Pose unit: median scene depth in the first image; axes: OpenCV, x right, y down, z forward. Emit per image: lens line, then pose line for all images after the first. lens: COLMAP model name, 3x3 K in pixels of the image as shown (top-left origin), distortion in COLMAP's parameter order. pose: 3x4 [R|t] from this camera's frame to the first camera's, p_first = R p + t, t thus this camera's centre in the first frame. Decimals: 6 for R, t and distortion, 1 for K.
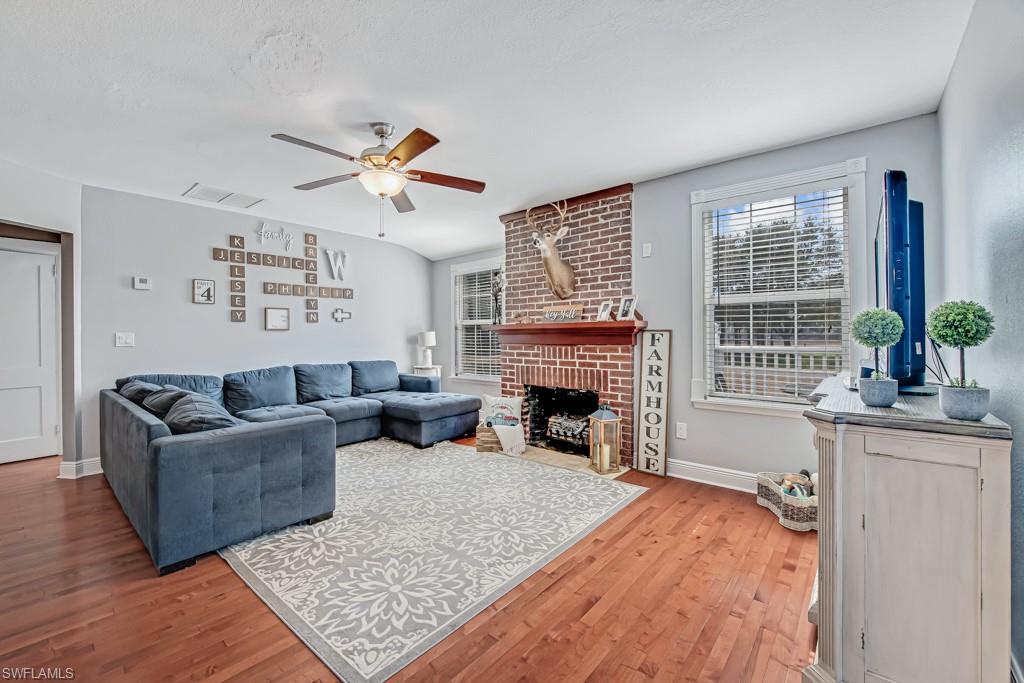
lens RADIAL K [[418.3, 0, 510.2], [0, 418.3, 336.5], [0, 0, 1]] dist [-0.018355, 0.000026]
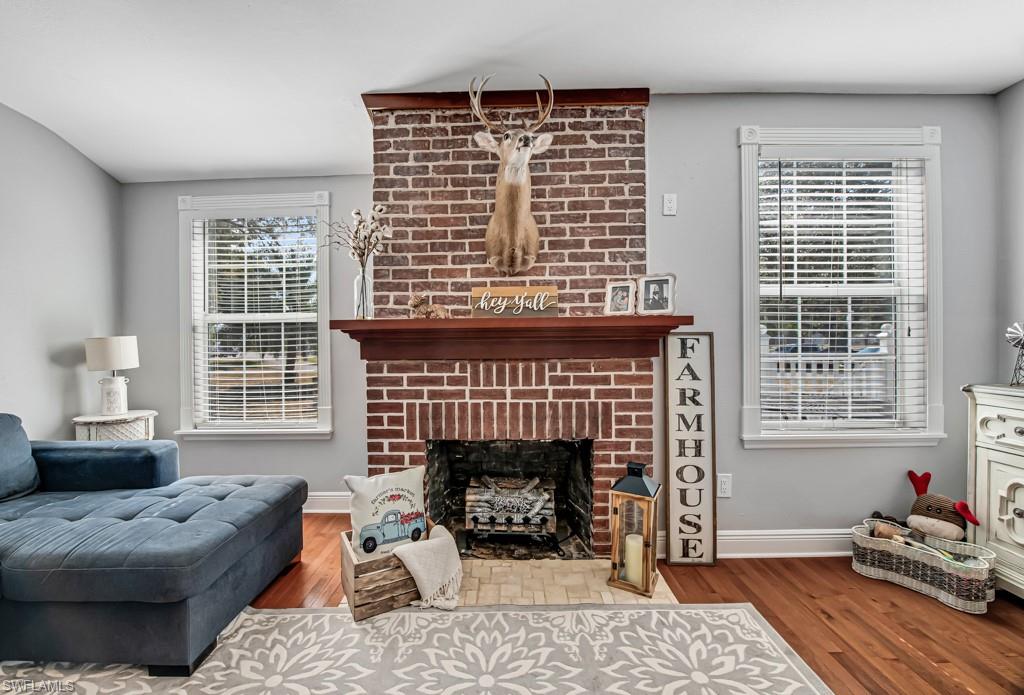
lens RADIAL K [[419.3, 0, 498.7], [0, 419.3, 341.5], [0, 0, 1]] dist [-0.014935, -0.000375]
pose [[0.773243, -0.006232, 0.634079, -0.241140], [0.007631, 0.999971, 0.000522, -0.004036], [-0.634064, 0.004435, 0.773268, 0.613888]]
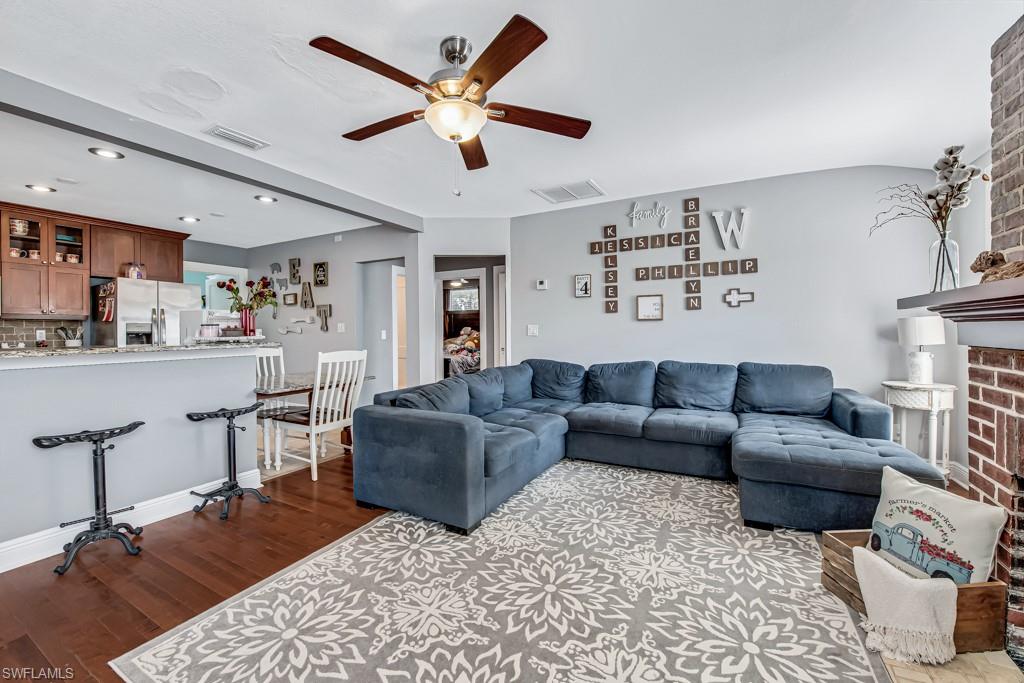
lens RADIAL K [[418.3, 0, 510.2], [0, 418.3, 336.5], [0, 0, 1]] dist [-0.018355, 0.000026]
pose [[0.192367, 0.018796, -0.981143, 0.292150], [0.005681, 0.999778, 0.020267, -0.000496], [0.981307, -0.009472, 0.192218, 0.616187]]
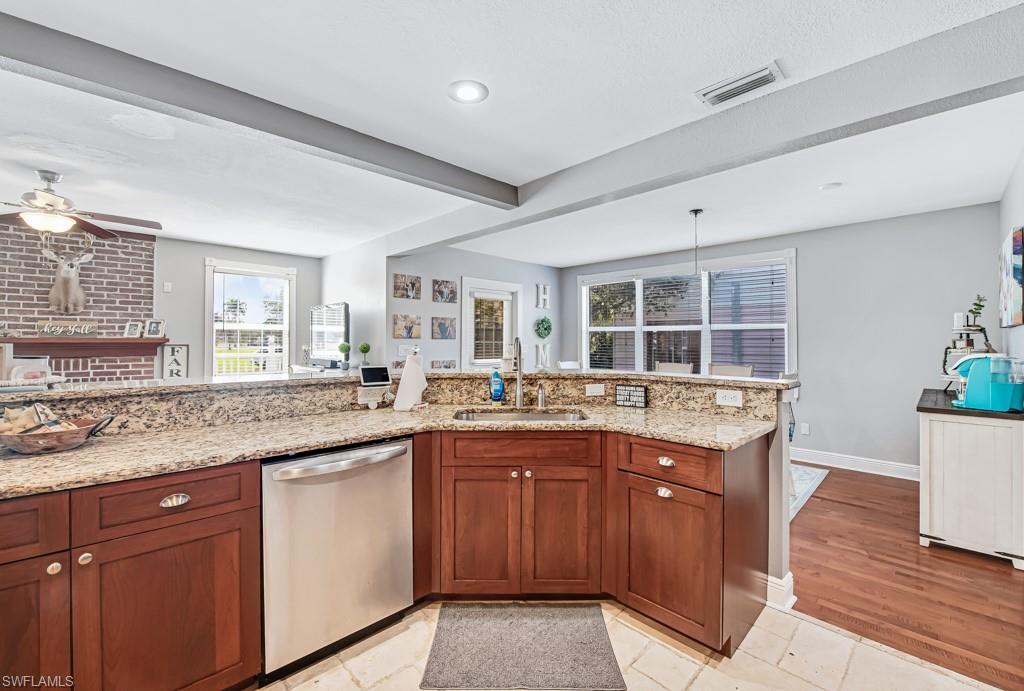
lens RADIAL K [[419.3, 0, 498.7], [0, 419.3, 339.5], [0, 0, 1]] dist [-0.014935, -0.000375]
pose [[0.111028, 0.011635, 0.993749, -0.835000], [-0.003016, 0.999931, -0.011370, -0.018438], [-0.993813, -0.001735, 0.111056, -0.229258]]
